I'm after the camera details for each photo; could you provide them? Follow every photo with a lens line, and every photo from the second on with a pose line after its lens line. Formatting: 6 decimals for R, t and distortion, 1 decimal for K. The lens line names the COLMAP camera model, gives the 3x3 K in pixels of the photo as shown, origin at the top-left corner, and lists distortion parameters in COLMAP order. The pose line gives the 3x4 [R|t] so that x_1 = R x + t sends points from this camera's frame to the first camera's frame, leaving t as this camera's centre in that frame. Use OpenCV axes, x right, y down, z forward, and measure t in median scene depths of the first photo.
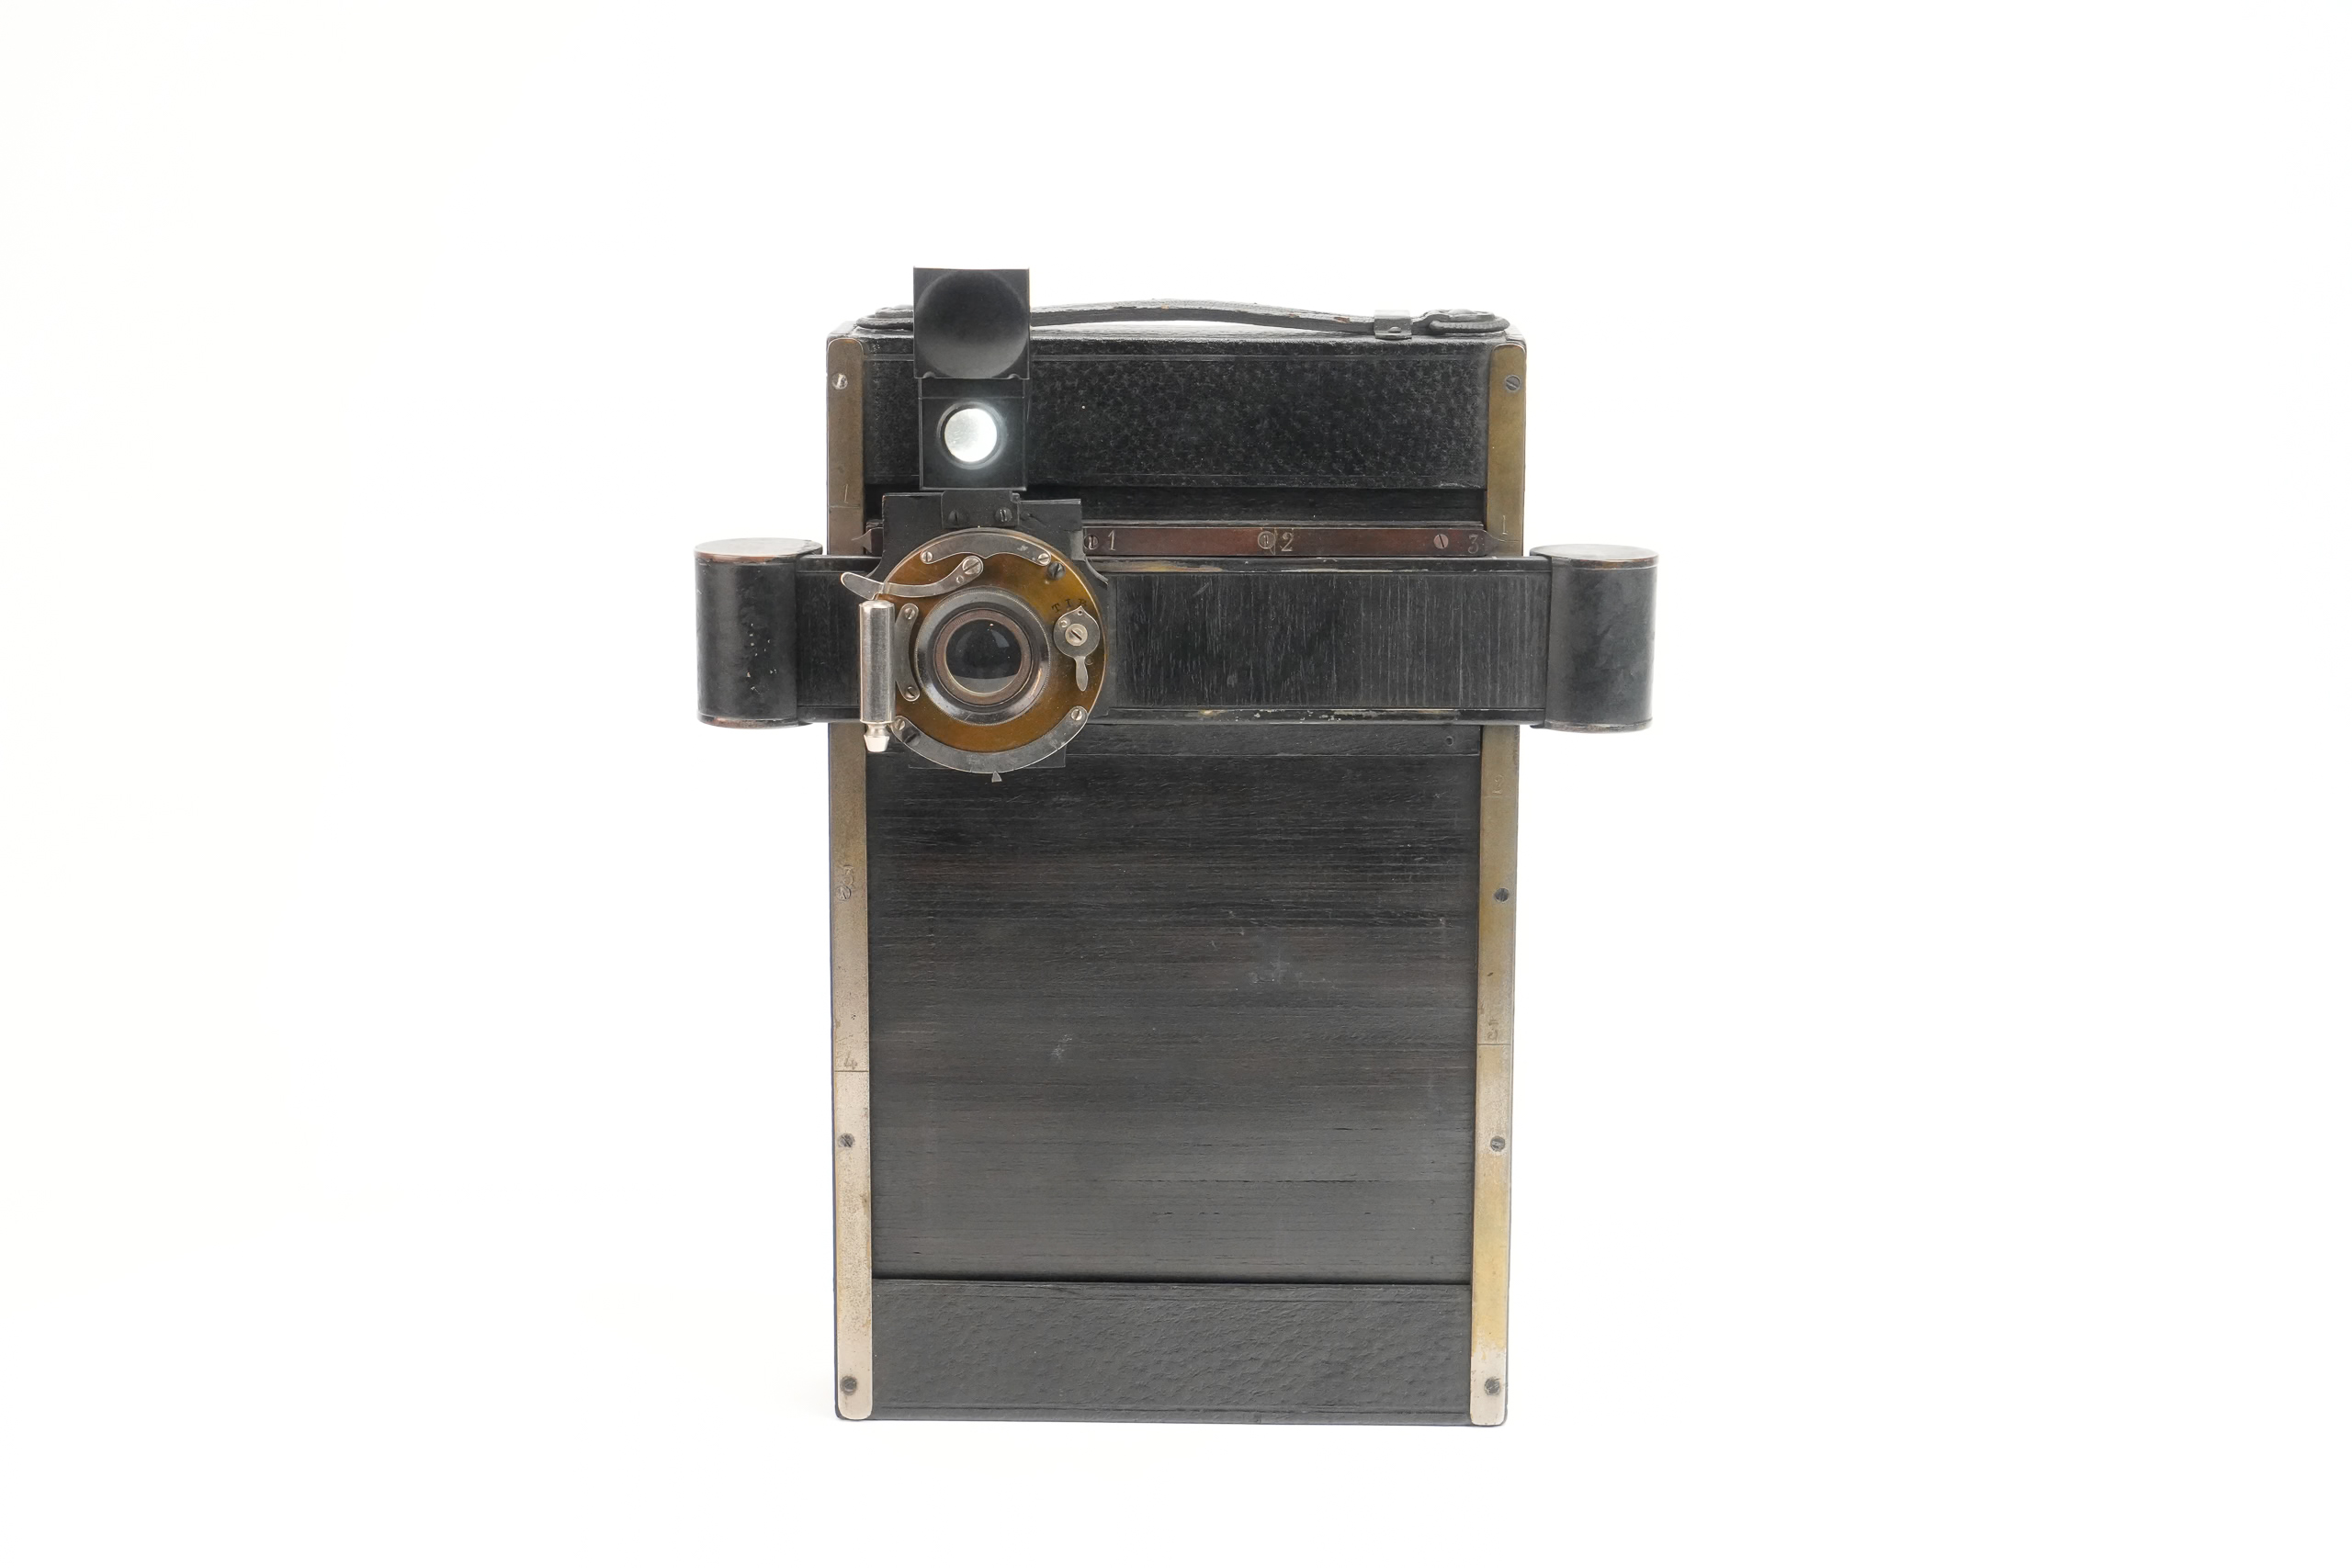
lens RADIAL K [[4766.3, 0, 1176.0], [0, 4766.3, 784.0], [0, 0, 1]] dist [-0.020303, 0.062152]
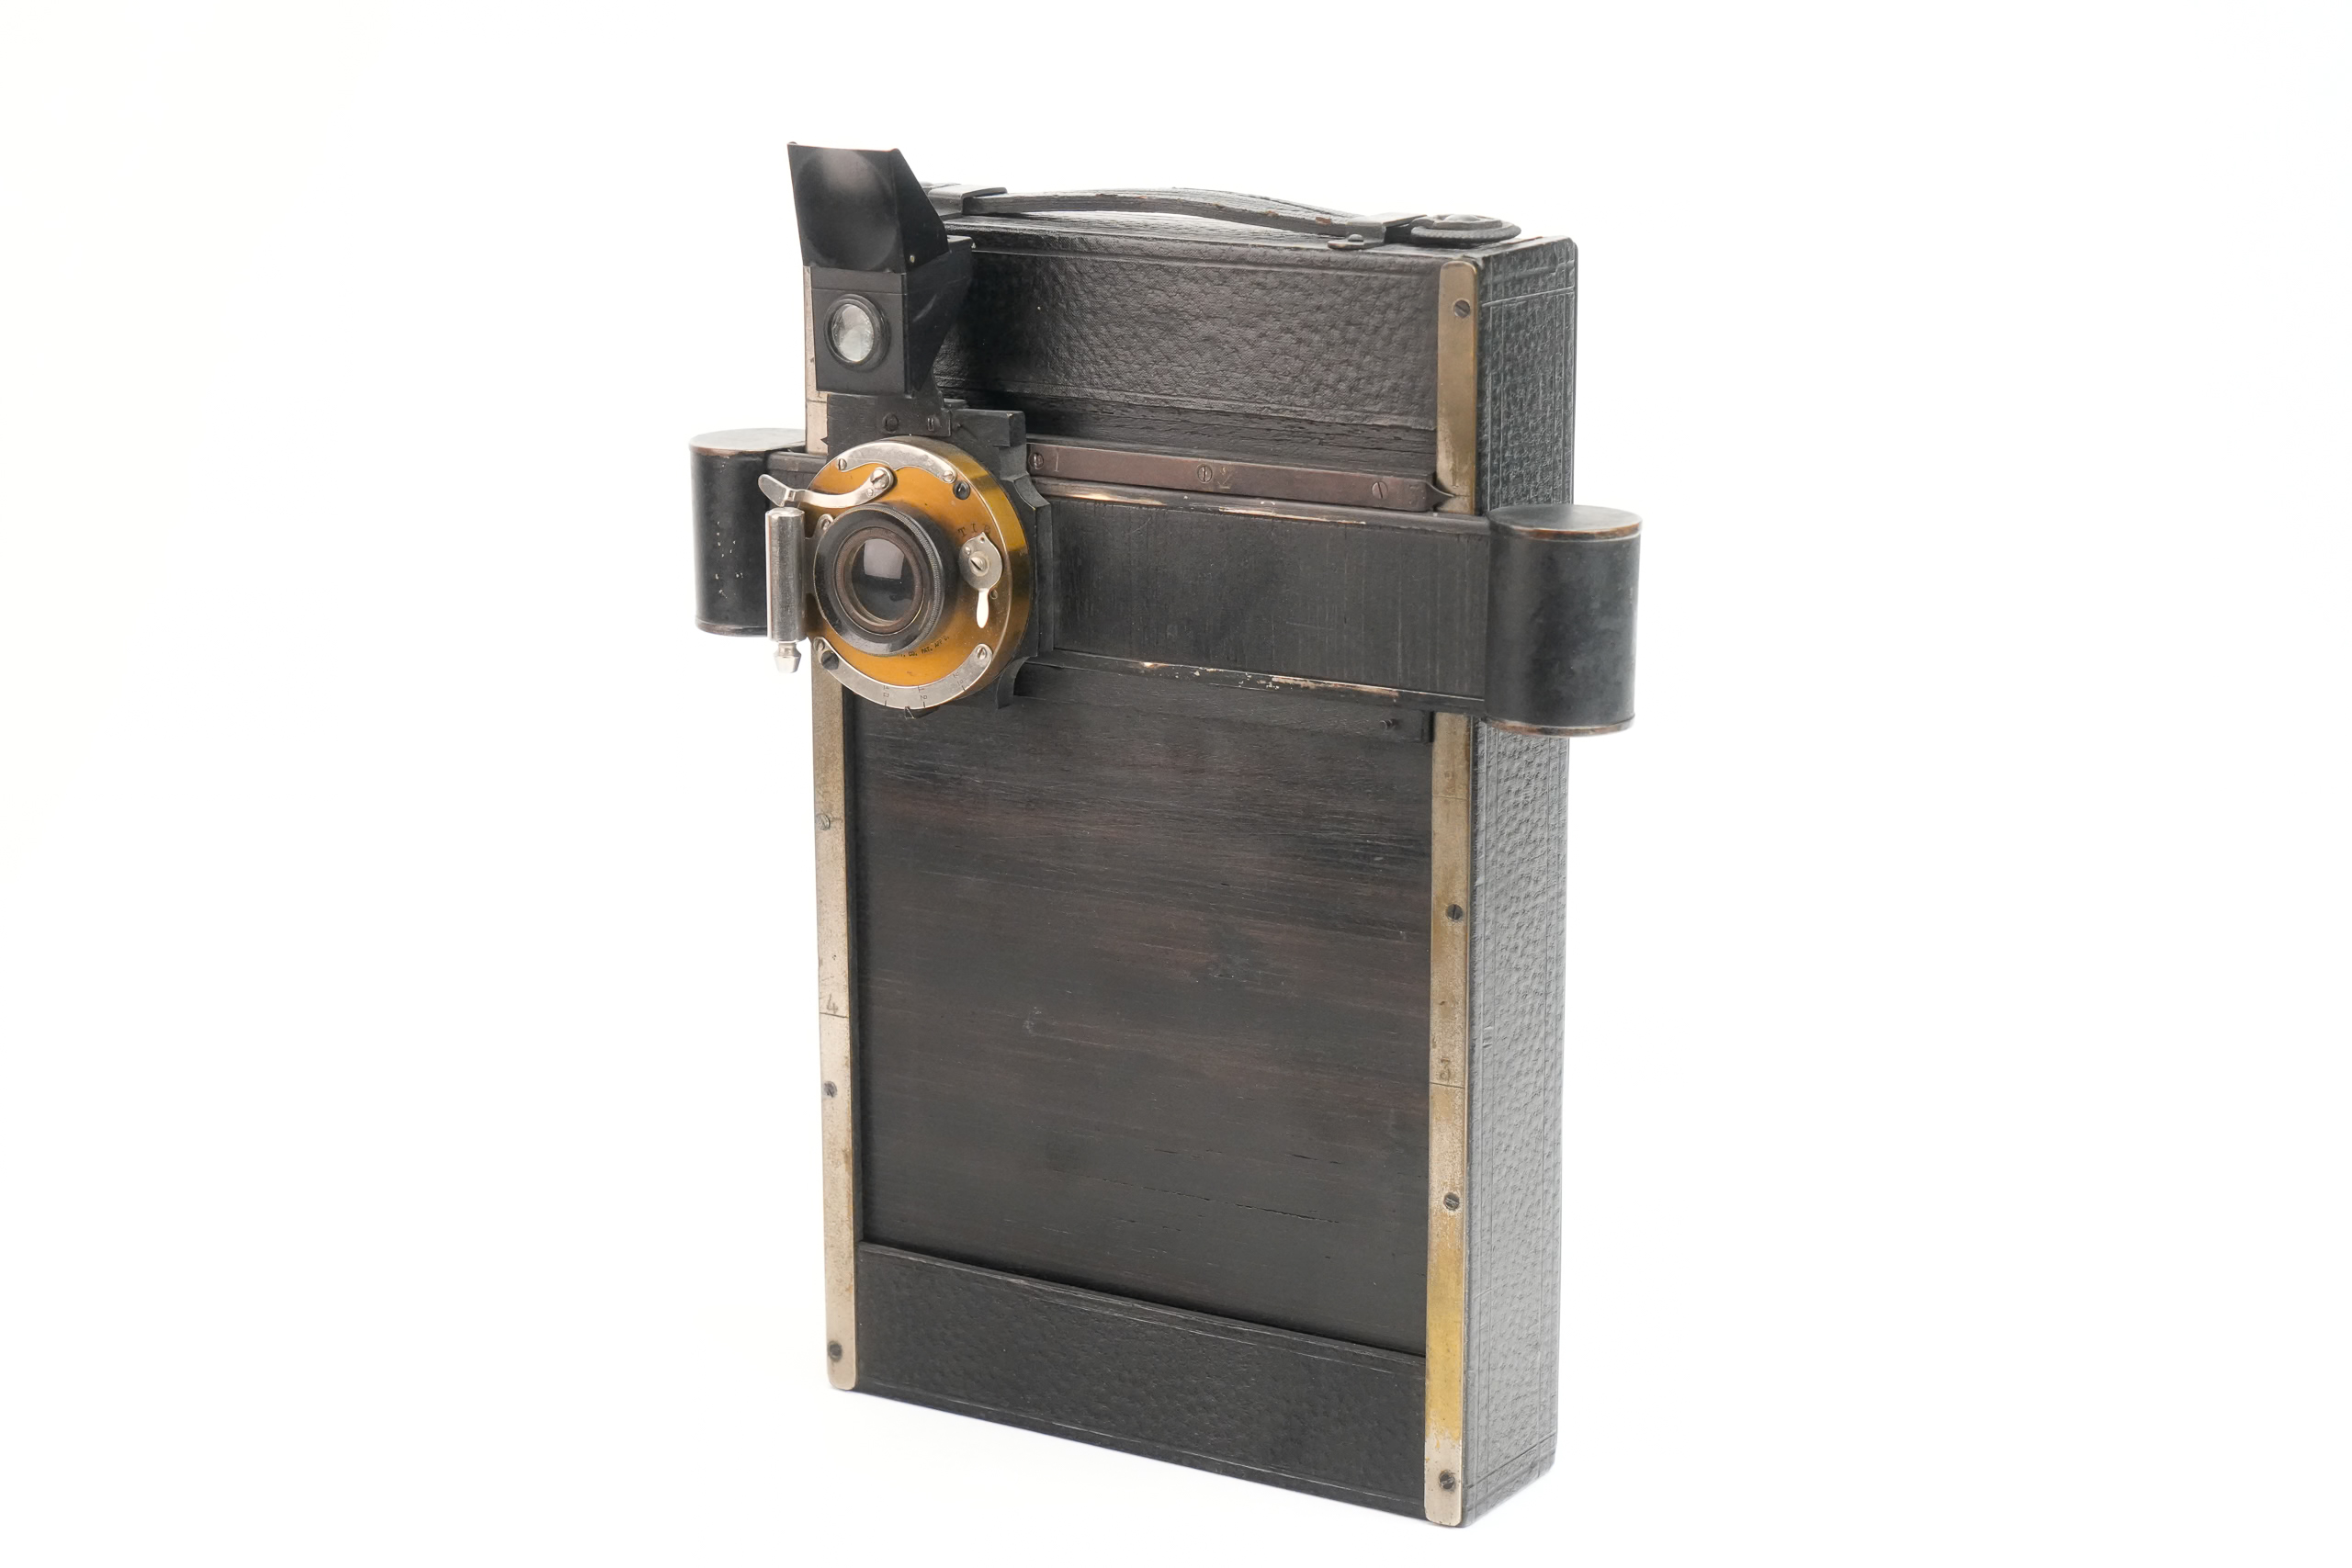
lens RADIAL K [[4766.3, 0, 1176.0], [0, 4766.3, 784.0], [0, 0, 1]] dist [-0.020303, 0.062152]
pose [[0.840713, 0.108509, -0.530497, 0.471295], [-0.079436, 0.993831, 0.077392, -0.060596], [0.535623, -0.022924, 0.844146, 0.261685]]
